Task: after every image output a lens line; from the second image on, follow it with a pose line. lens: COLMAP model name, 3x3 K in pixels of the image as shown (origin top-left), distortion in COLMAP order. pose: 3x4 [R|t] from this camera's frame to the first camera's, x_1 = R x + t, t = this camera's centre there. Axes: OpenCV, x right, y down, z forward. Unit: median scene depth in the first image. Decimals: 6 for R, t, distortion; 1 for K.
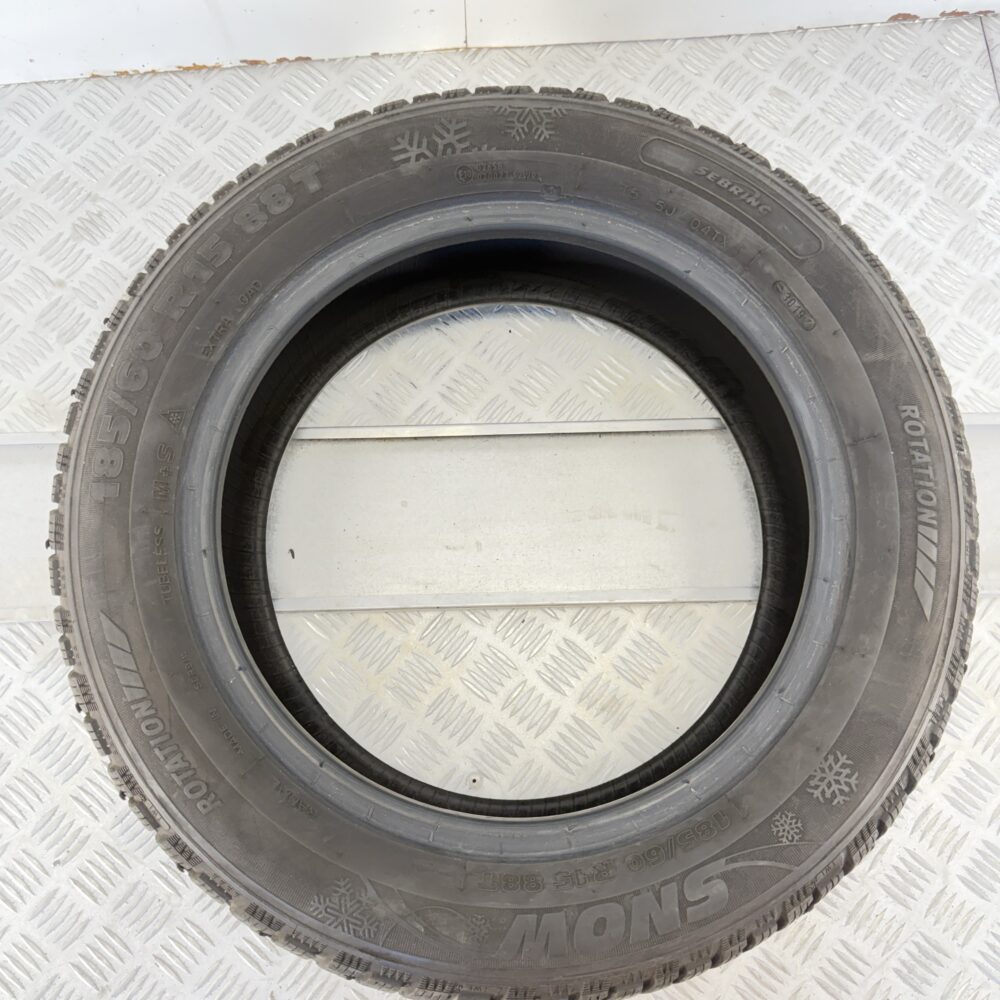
lens RADIAL K [[935.9, 0, 519.2], [0, 935.9, 504.6], [0, 0, 1]] dist [0.069570, -0.156552]
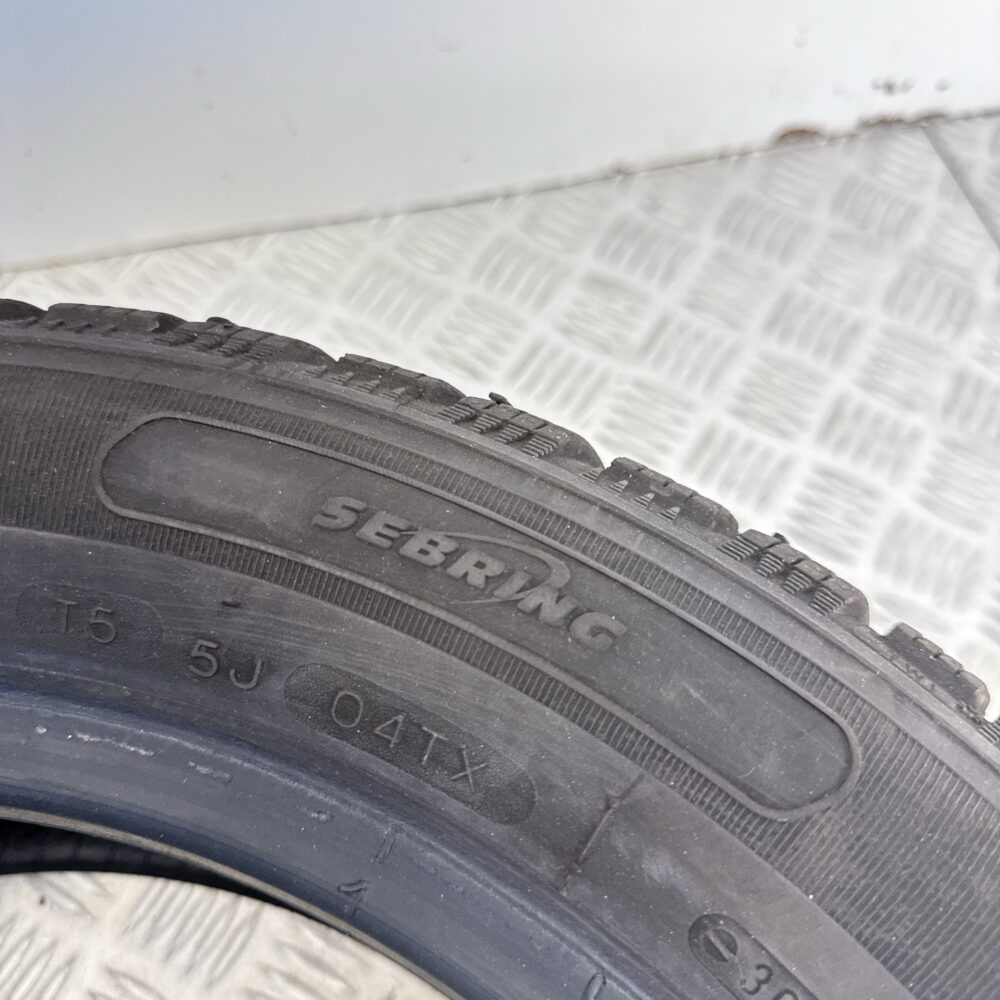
lens RADIAL K [[935.9, 0, 519.2], [0, 935.9, 504.6], [0, 0, 1]] dist [0.069570, -0.156552]
pose [[0.983613, -0.137518, 0.116592, 0.244315], [0.162013, 0.957915, -0.236961, -0.328281], [-0.079099, 0.251968, 0.964498, 0.852261]]
